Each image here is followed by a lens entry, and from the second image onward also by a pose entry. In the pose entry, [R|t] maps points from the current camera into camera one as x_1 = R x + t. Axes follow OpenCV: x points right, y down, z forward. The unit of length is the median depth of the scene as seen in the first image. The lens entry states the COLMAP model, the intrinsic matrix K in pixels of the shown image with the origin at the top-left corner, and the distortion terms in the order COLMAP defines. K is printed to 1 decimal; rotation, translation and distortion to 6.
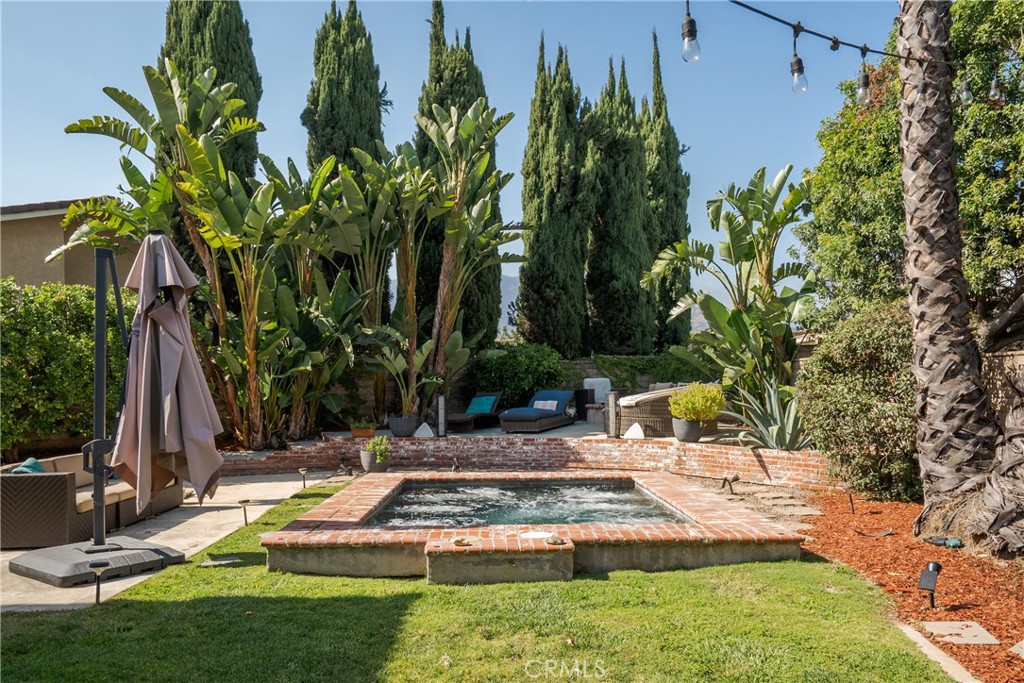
lens RADIAL K [[781.6, 0, 512.6], [0, 781.6, 344.4], [0, 0, 1]] dist [0.012495, 0.002749]
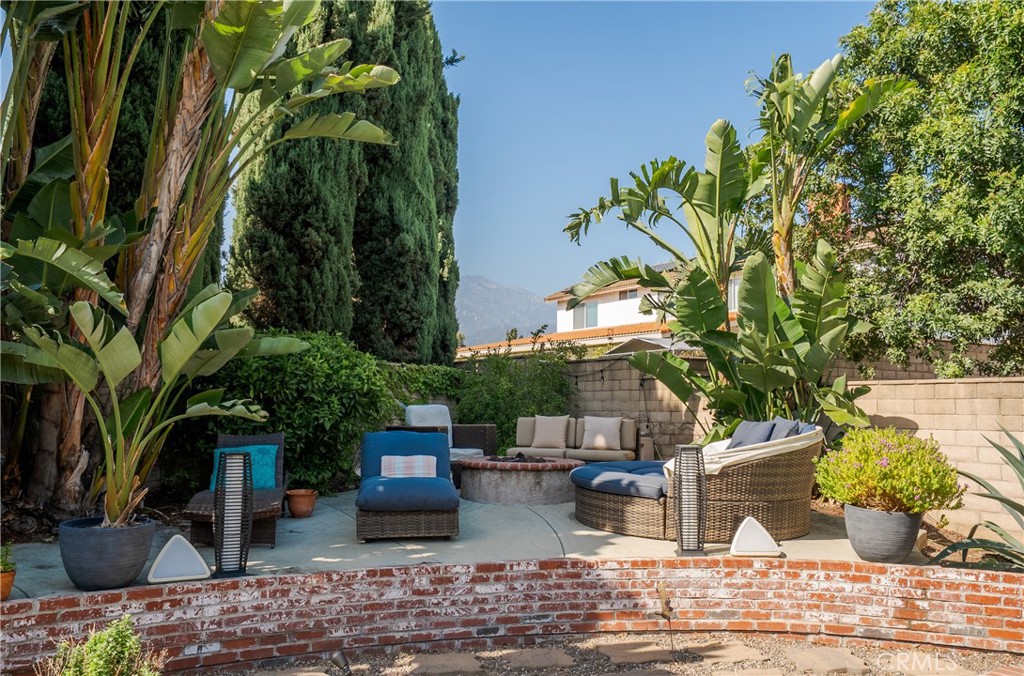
lens RADIAL K [[844.9, 0, 510.1], [0, 844.9, 338.3], [0, 0, 1]] dist [0.015580, 0.009999]
pose [[0.830100, 0.059801, 0.554399, -0.181013], [-0.046049, 0.998188, -0.038721, 0.020136], [-0.555710, 0.006613, 0.831350, 0.548694]]
